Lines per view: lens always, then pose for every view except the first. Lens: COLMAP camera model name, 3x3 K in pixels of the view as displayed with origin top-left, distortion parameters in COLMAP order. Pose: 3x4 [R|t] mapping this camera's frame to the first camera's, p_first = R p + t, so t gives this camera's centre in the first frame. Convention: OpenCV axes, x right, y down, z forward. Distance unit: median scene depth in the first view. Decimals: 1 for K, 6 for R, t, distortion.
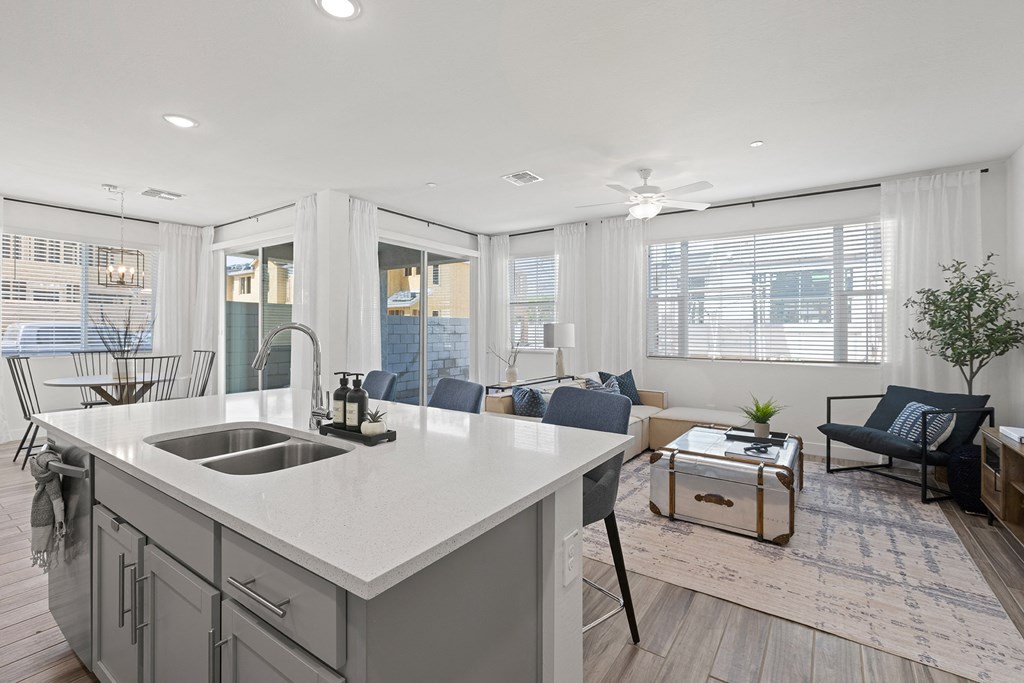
lens RADIAL K [[470.3, 0, 507.3], [0, 470.3, 332.3], [0, 0, 1]] dist [-0.002098, 0.000221]
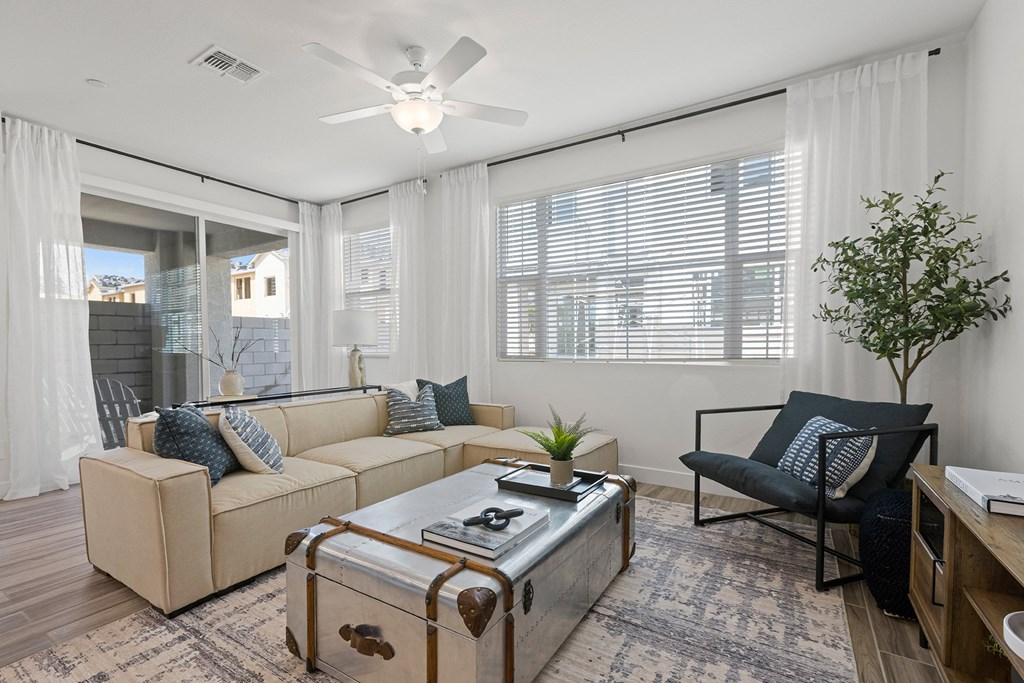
lens RADIAL K [[465.3, 0, 513.6], [0, 465.3, 365.9], [0, 0, 1]] dist [-0.002120, -0.000095]
pose [[0.998249, -0.014213, 0.057413, 0.423010], [0.011701, 0.998969, 0.043861, 0.048286], [-0.057977, -0.043112, 0.997387, 0.404334]]
